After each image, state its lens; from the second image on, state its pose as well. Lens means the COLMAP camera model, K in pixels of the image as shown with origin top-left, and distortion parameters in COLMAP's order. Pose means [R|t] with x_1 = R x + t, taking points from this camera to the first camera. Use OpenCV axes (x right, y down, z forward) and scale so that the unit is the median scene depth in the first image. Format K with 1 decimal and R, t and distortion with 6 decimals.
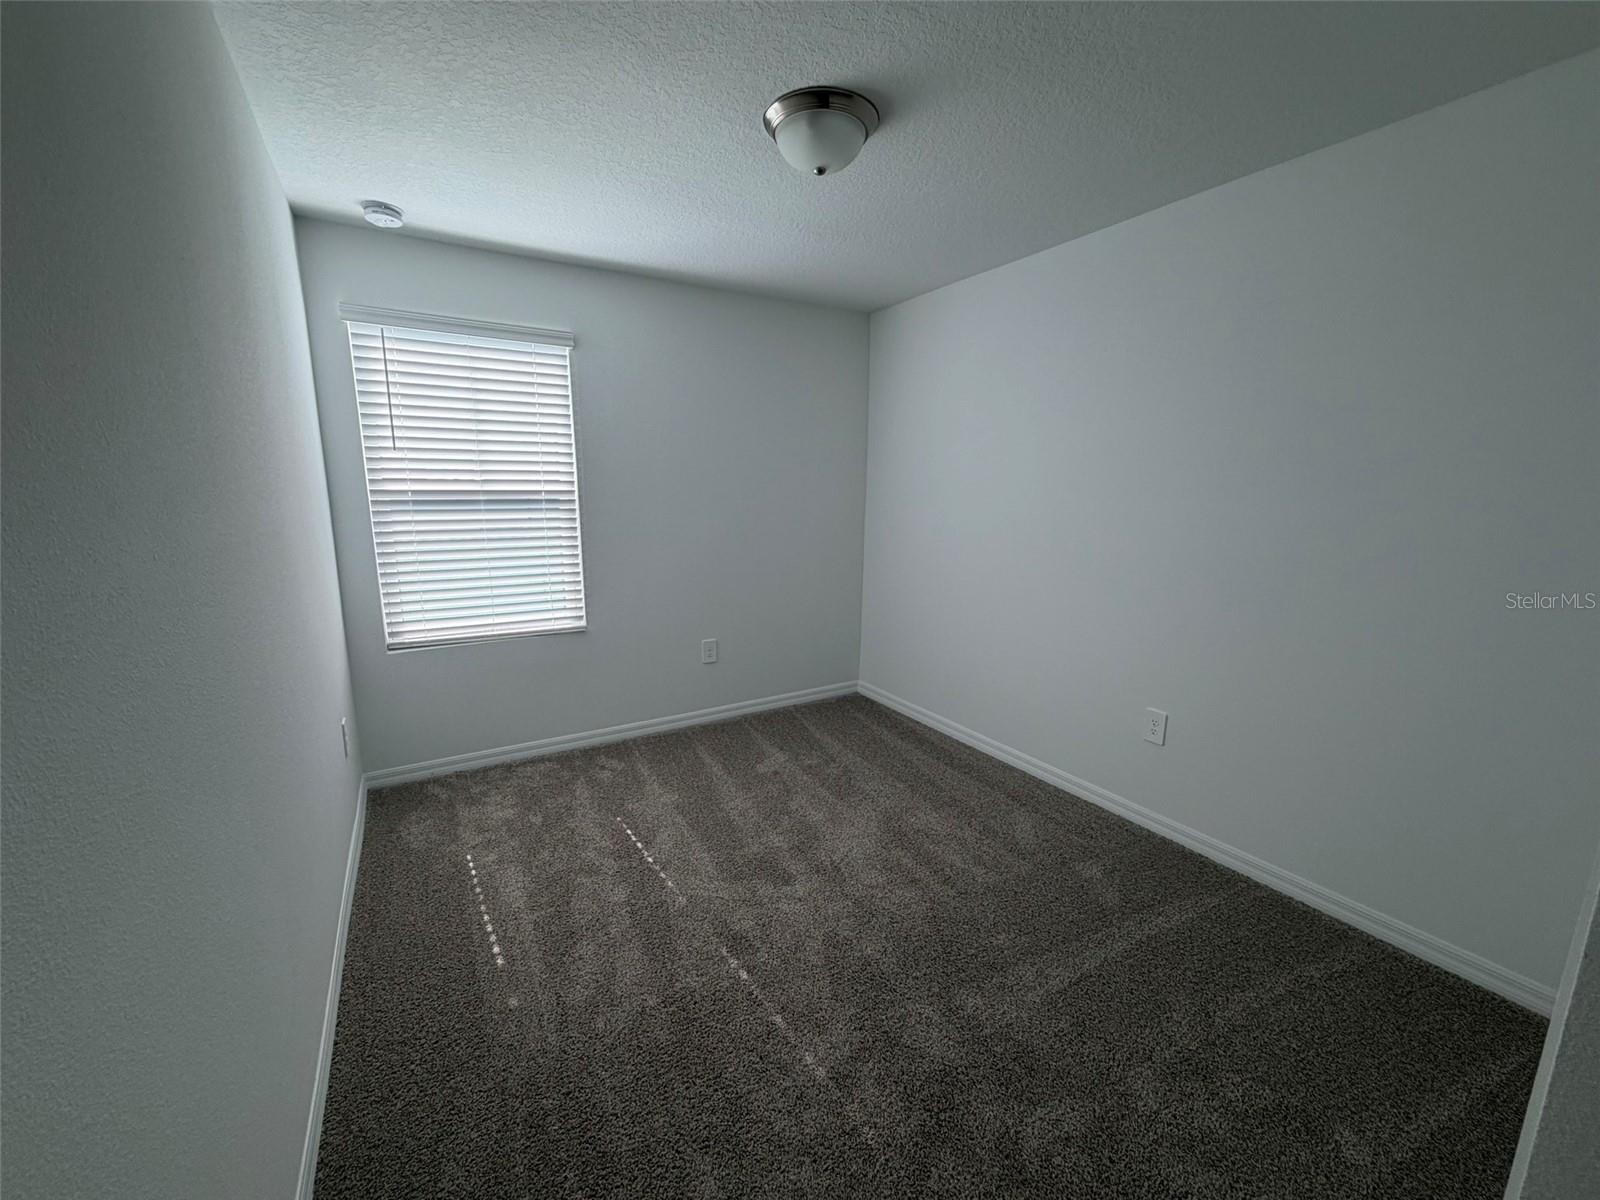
lens RADIAL K [[637.9, 0, 795.5], [0, 637.9, 605.0], [0, 0, 1]] dist [0.001040, -0.000415]
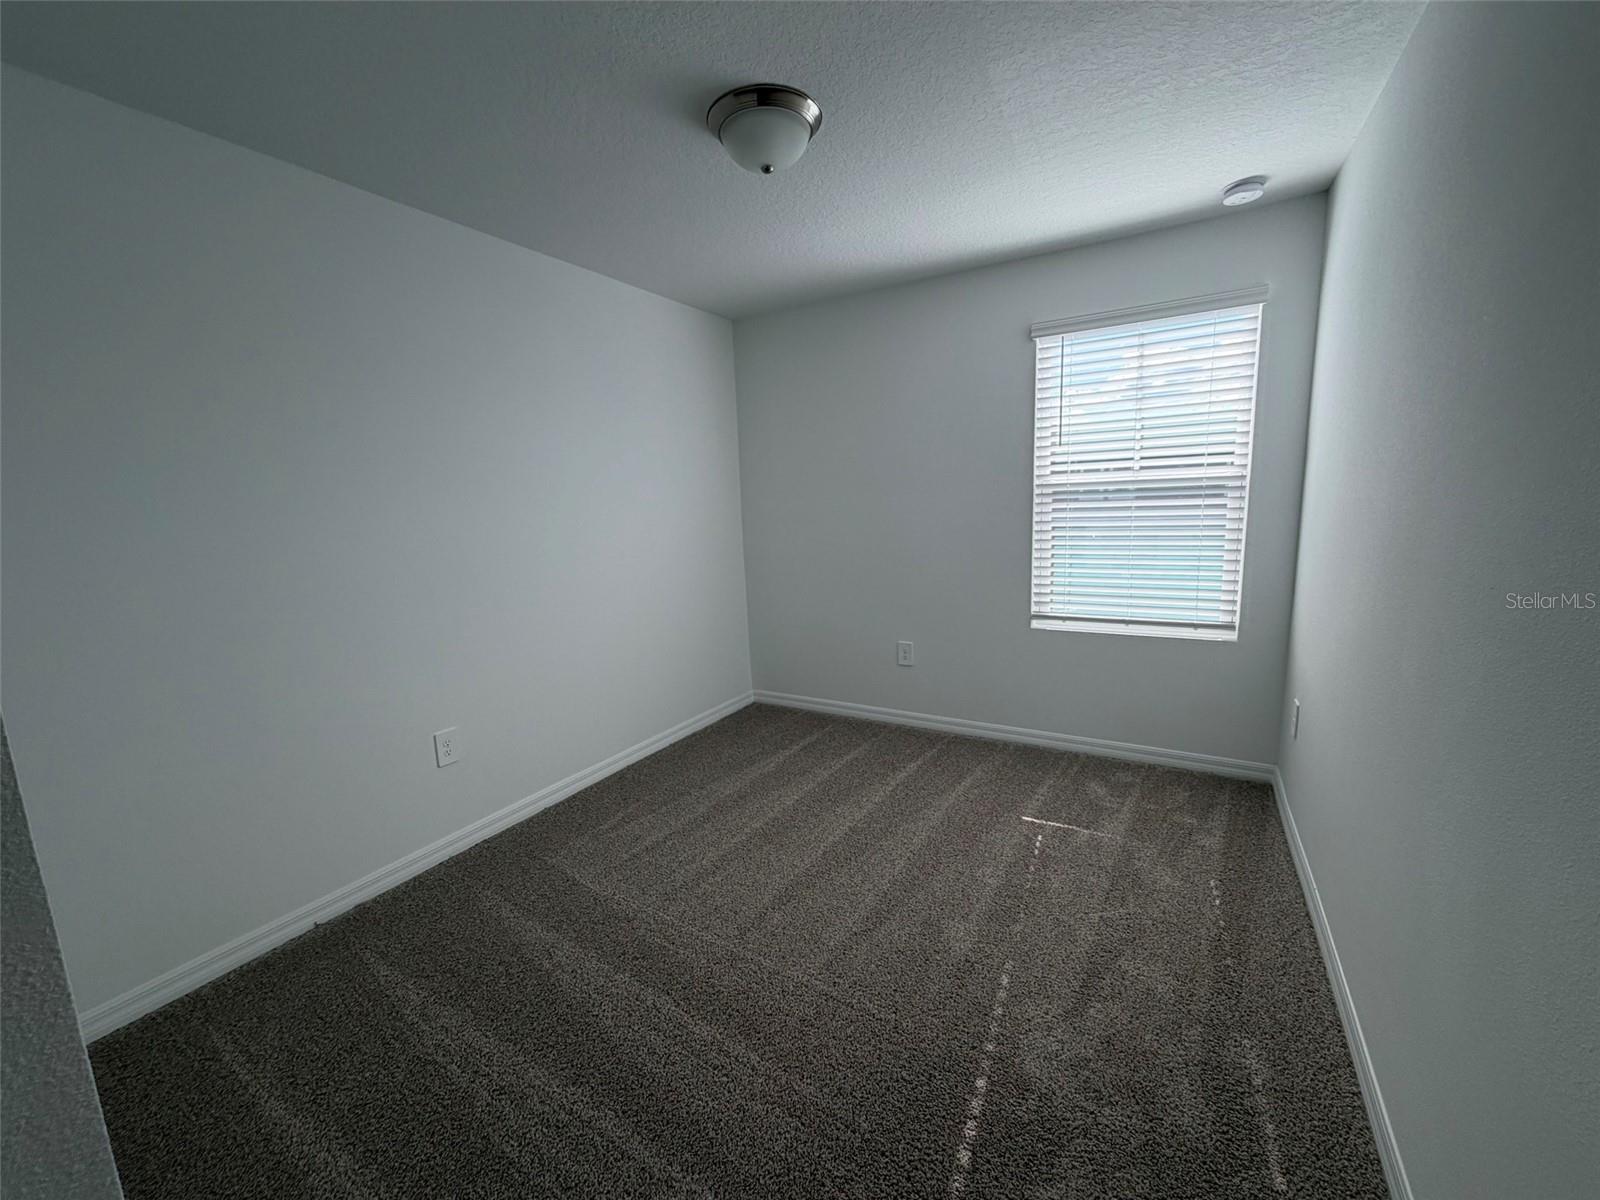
lens RADIAL K [[637.9, 0, 797.6], [0, 637.9, 596.9], [0, 0, 1]] dist [0.001040, -0.000415]
pose [[0.481901, 0.122235, -0.867658, 0.140890], [-0.115037, 0.990477, 0.075645, -0.015544], [0.868641, 0.063359, 0.491373, 0.081299]]
